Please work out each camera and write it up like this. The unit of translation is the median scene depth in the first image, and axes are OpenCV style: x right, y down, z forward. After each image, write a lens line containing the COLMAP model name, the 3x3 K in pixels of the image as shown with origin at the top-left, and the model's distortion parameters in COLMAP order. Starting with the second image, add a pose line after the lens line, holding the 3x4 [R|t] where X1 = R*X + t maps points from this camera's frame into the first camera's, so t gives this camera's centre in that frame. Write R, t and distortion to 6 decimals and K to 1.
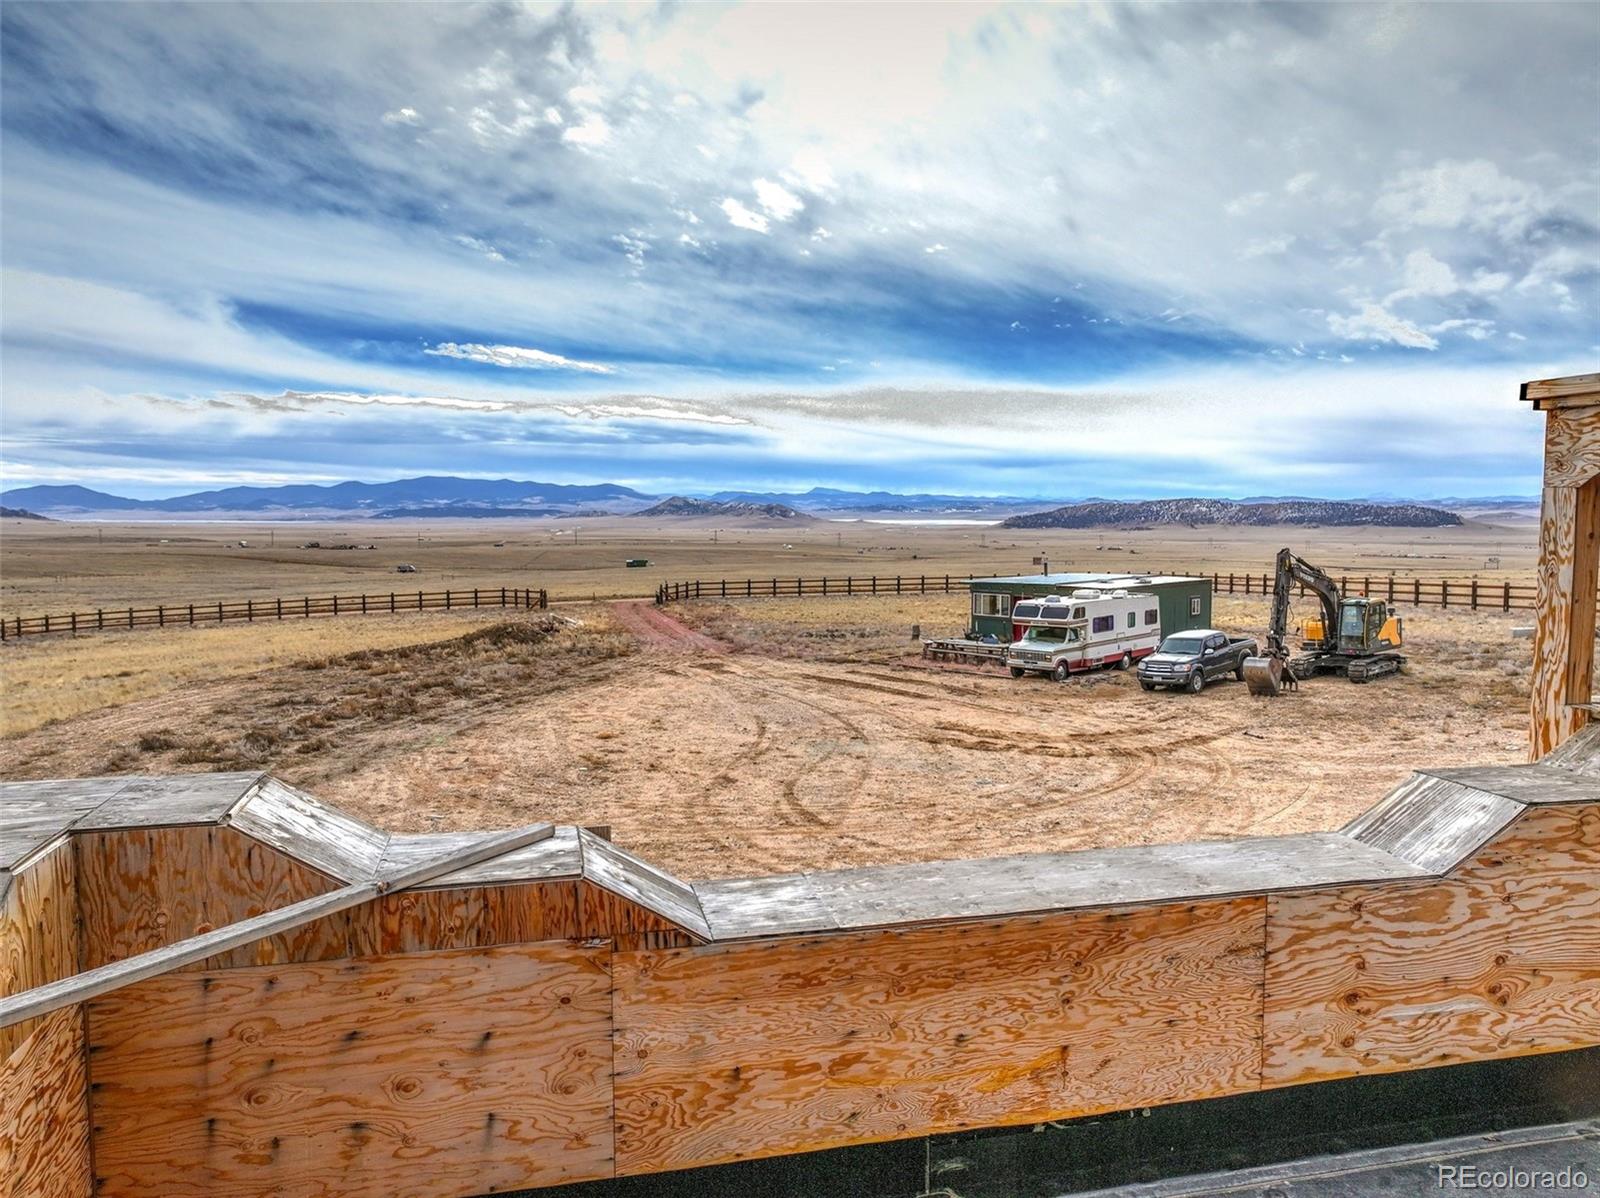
lens RADIAL K [[1127.0, 0, 806.8], [0, 1127.0, 594.3], [0, 0, 1]] dist [-0.001139, 0.017919]
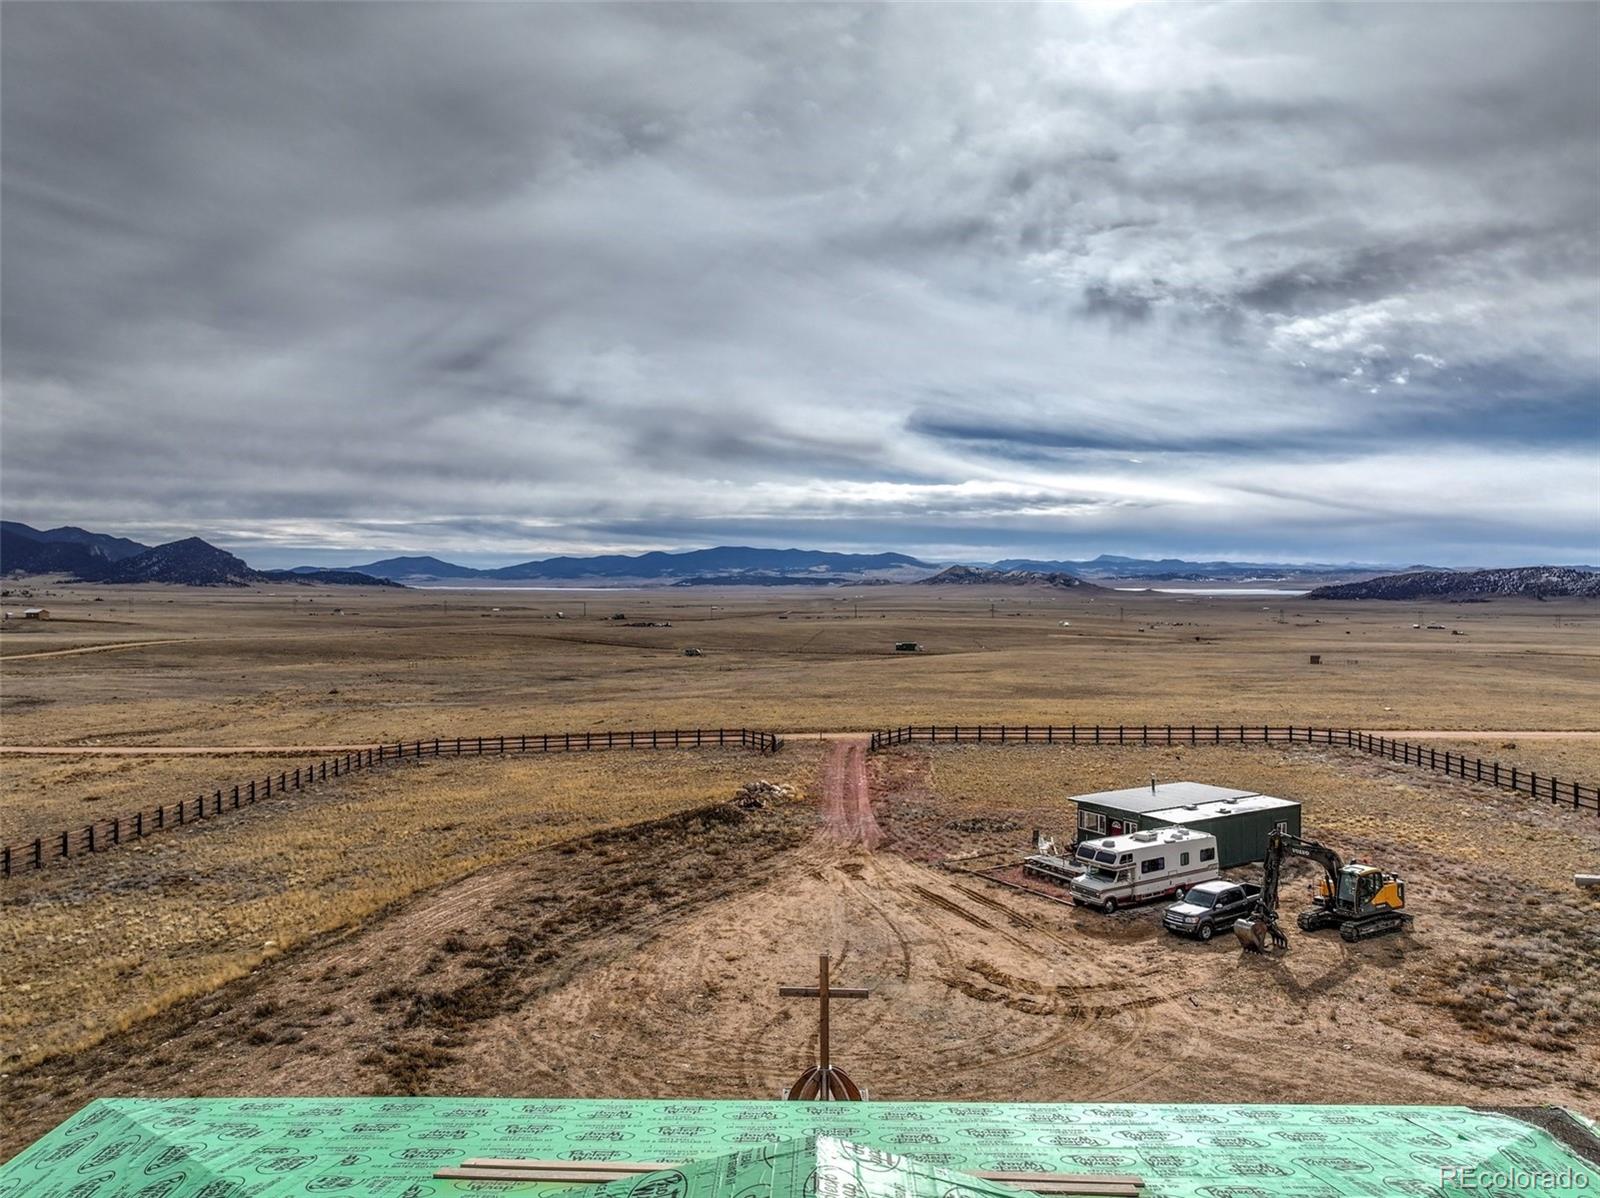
lens RADIAL K [[1127.0, 0, 806.8], [0, 1127.0, 594.3], [0, 0, 1]] dist [-0.001139, 0.017919]
pose [[0.969241, 0.003780, -0.246086, 0.202195], [-0.018608, 0.998146, -0.057957, -0.193950], [0.245411, 0.060753, 0.967514, -0.307157]]
